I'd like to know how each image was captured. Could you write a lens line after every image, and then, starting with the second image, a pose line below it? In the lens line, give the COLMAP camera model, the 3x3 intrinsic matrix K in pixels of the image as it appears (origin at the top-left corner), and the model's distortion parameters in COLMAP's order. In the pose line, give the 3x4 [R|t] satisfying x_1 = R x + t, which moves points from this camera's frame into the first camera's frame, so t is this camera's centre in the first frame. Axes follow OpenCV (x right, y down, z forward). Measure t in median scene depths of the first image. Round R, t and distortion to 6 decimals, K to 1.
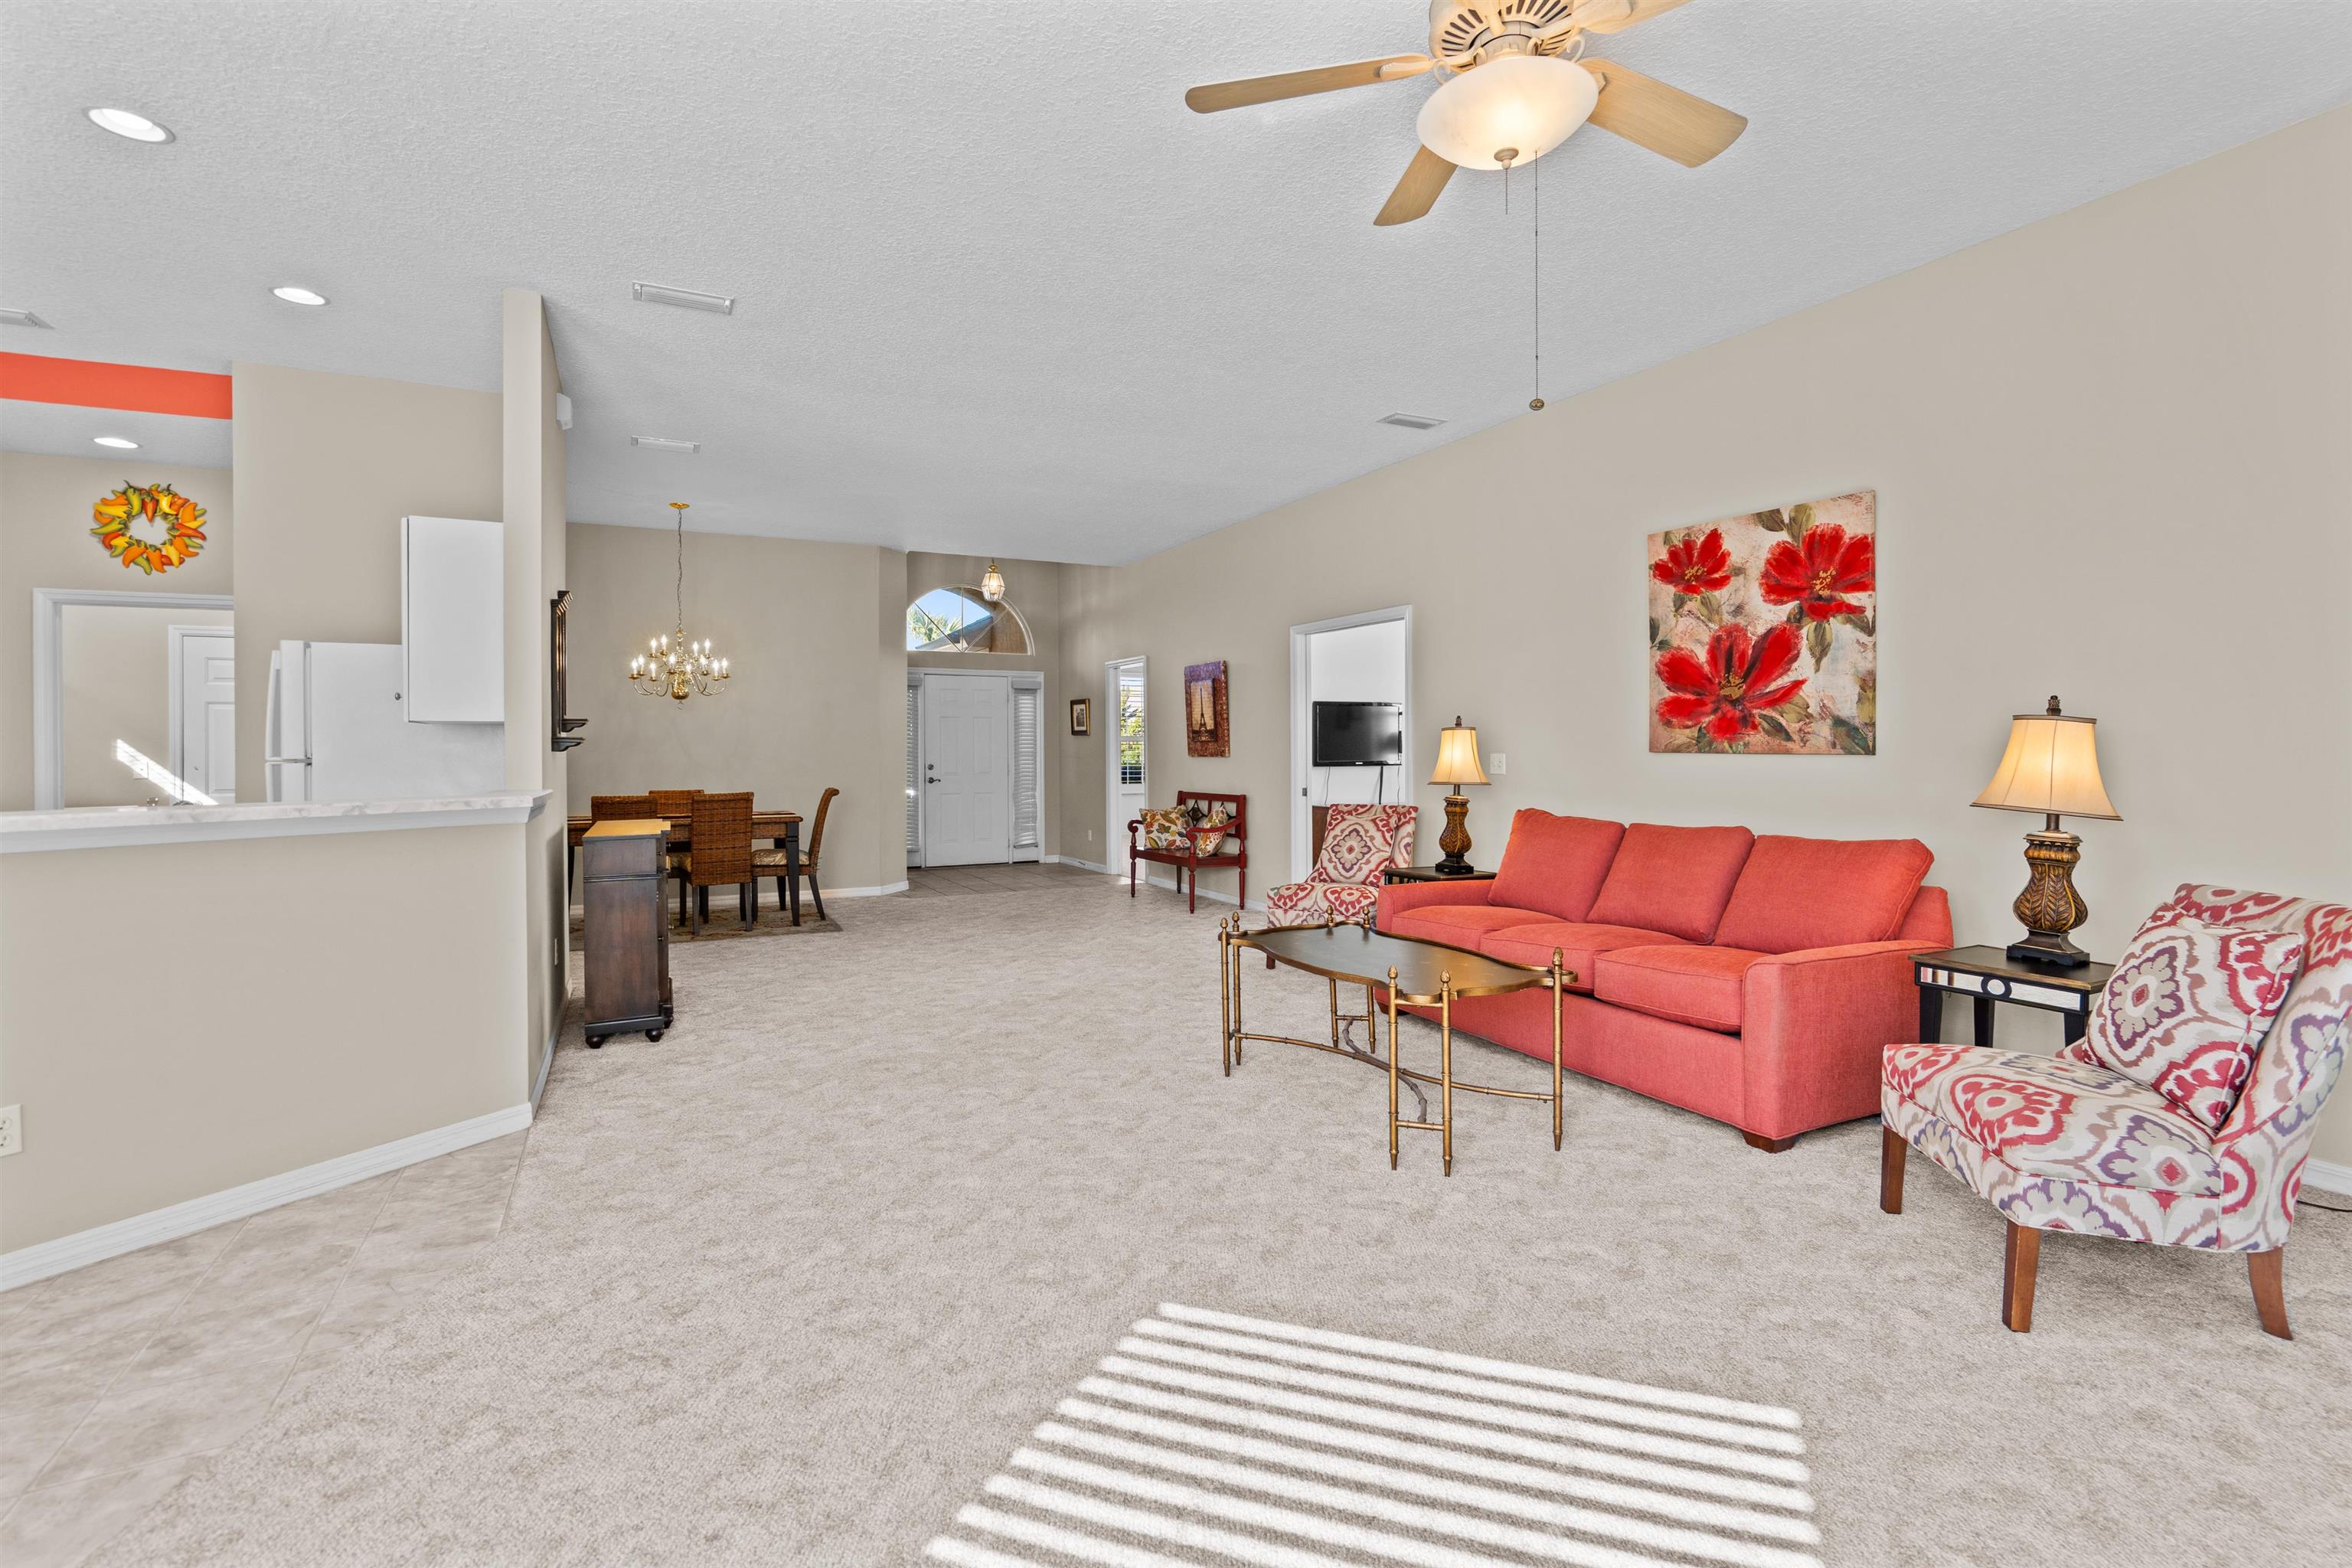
lens RADIAL K [[1065.5, 0, 1160.4], [0, 1065.5, 751.3], [0, 0, 1]] dist [-0.005470, 0.003919]
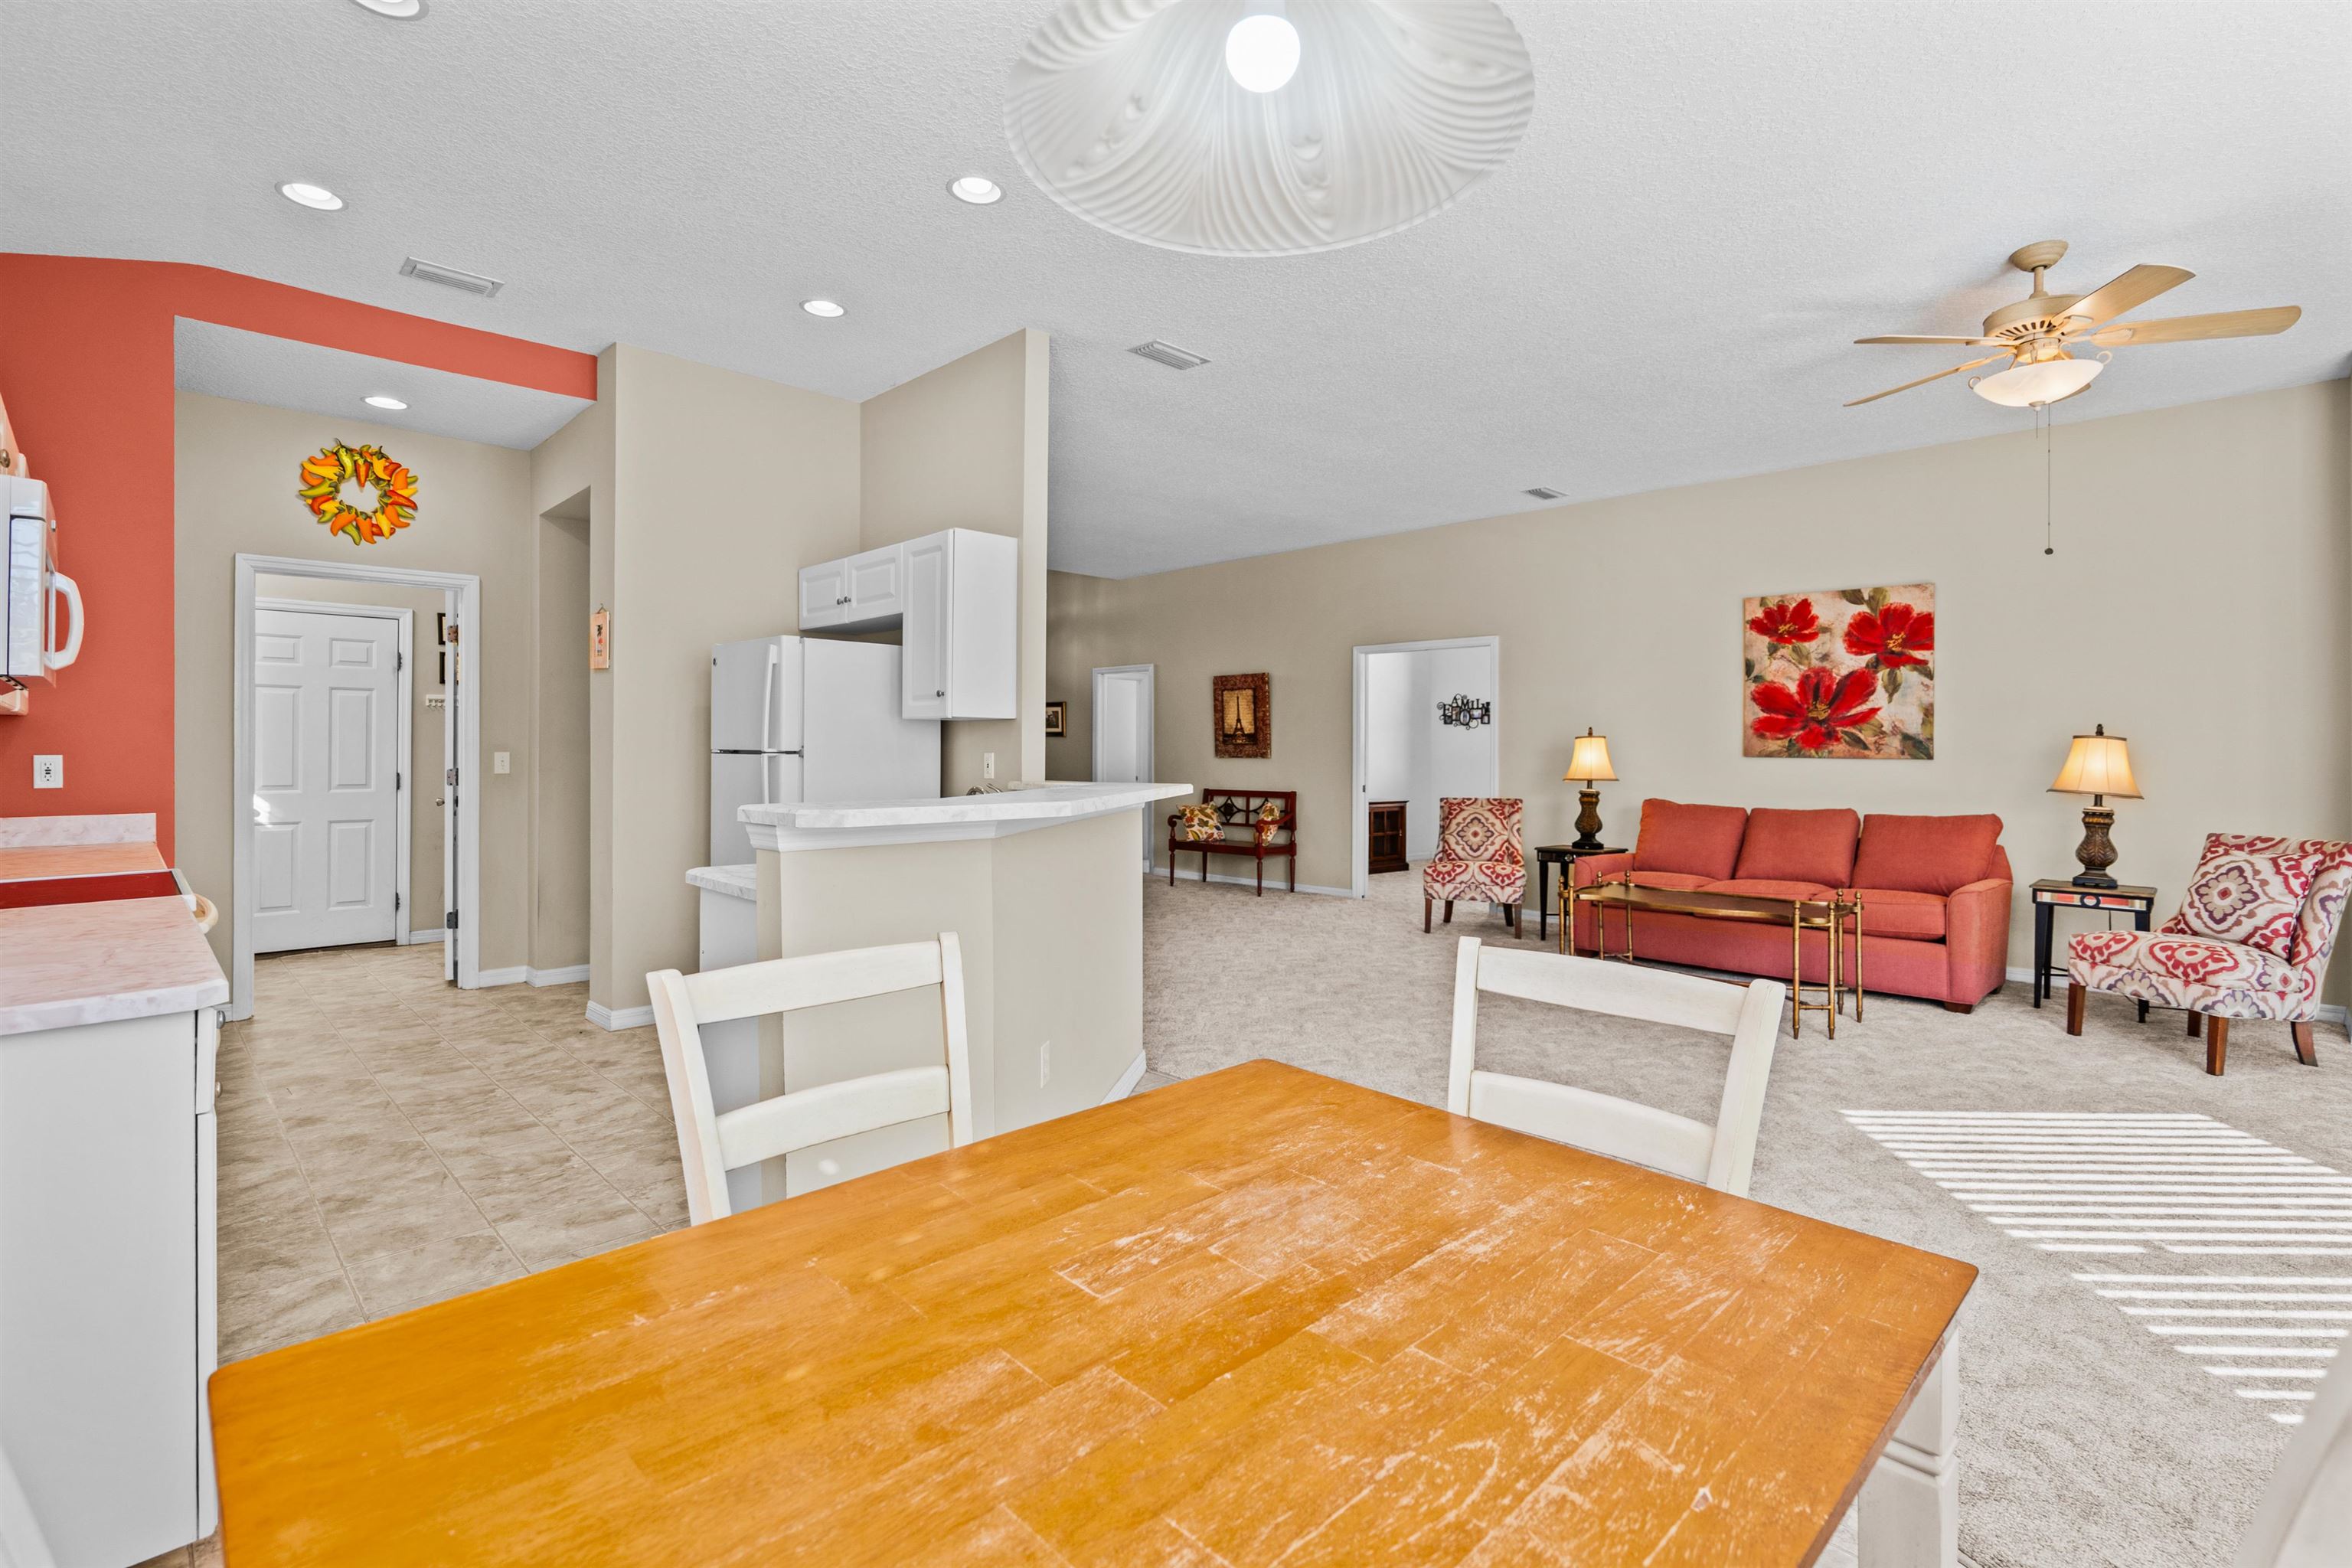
lens RADIAL K [[1065.5, 0, 1198.7], [0, 1065.5, 748.0], [0, 0, 1]] dist [-0.005470, 0.003919]
pose [[0.950609, 0.011054, 0.310196, -0.737962], [-0.009218, 0.999930, -0.007384, 0.007396], [-0.310256, 0.004160, 0.950644, -0.098701]]
